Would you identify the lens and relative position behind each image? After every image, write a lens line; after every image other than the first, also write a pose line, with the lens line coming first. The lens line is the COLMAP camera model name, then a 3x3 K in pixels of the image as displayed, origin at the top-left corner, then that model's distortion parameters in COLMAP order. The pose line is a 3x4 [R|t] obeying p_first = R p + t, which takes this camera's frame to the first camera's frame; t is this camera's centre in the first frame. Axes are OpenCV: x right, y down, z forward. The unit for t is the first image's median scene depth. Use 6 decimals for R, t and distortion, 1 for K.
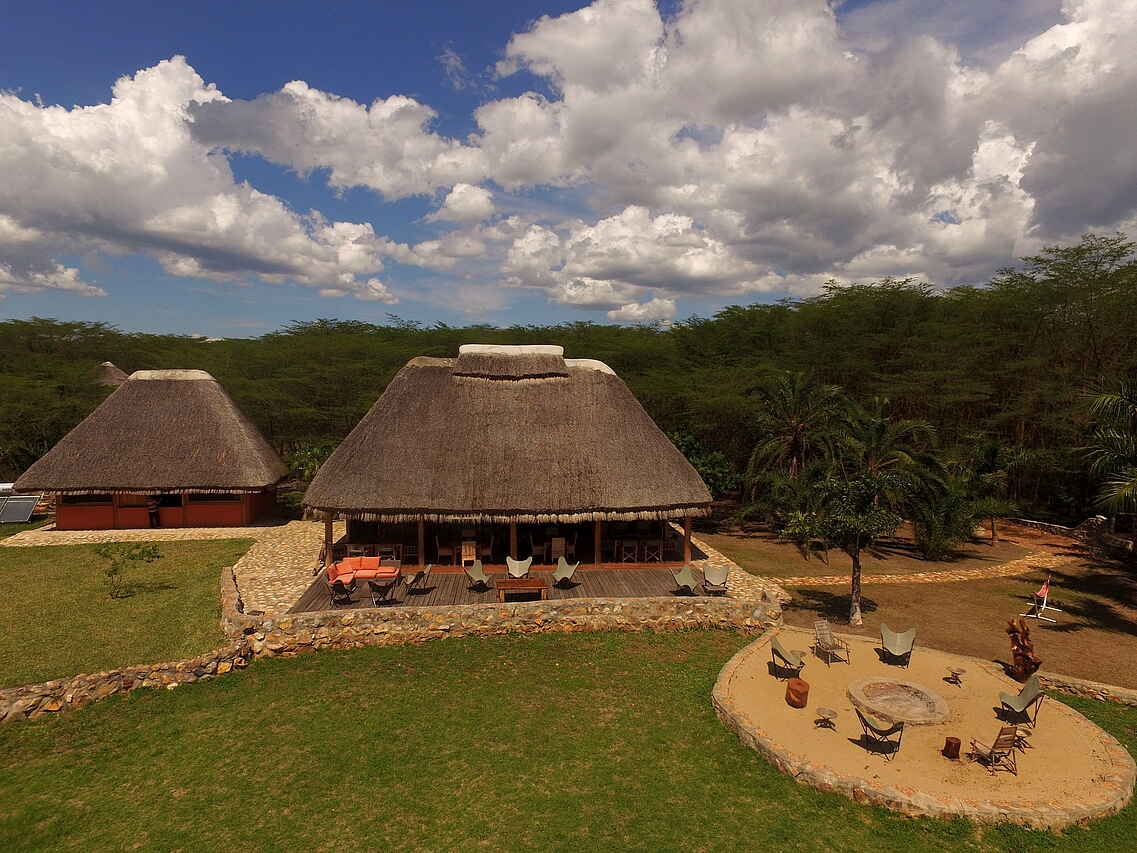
lens RADIAL K [[641.6, 0, 591.3], [0, 641.6, 430.8], [0, 0, 1]] dist [-0.001734, -0.001639]
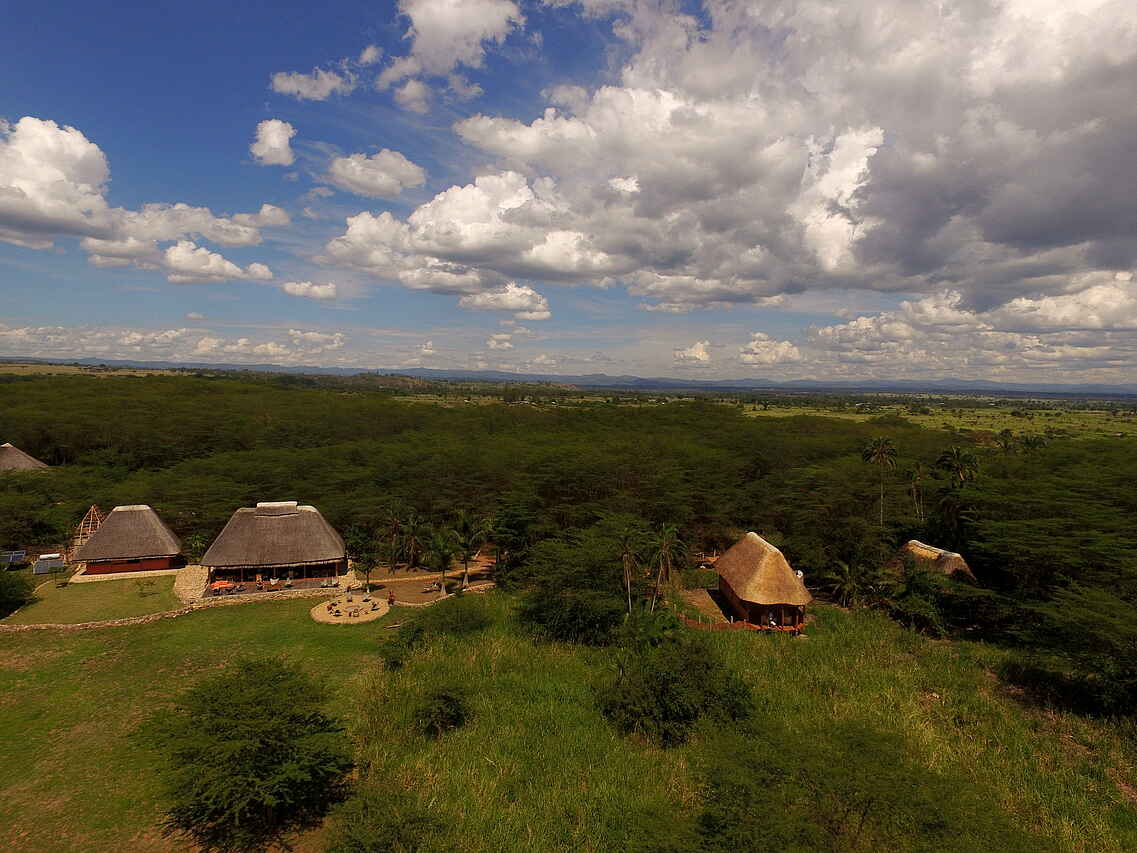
lens RADIAL K [[669.0, 0, 593.3], [0, 669.0, 426.2], [0, 0, 1]] dist [-0.000044, -0.000441]
pose [[0.977929, 0.002214, 0.208927, 0.692389], [-0.005003, 0.999905, 0.012819, -0.573177], [-0.208879, -0.013581, 0.977847, -2.415293]]
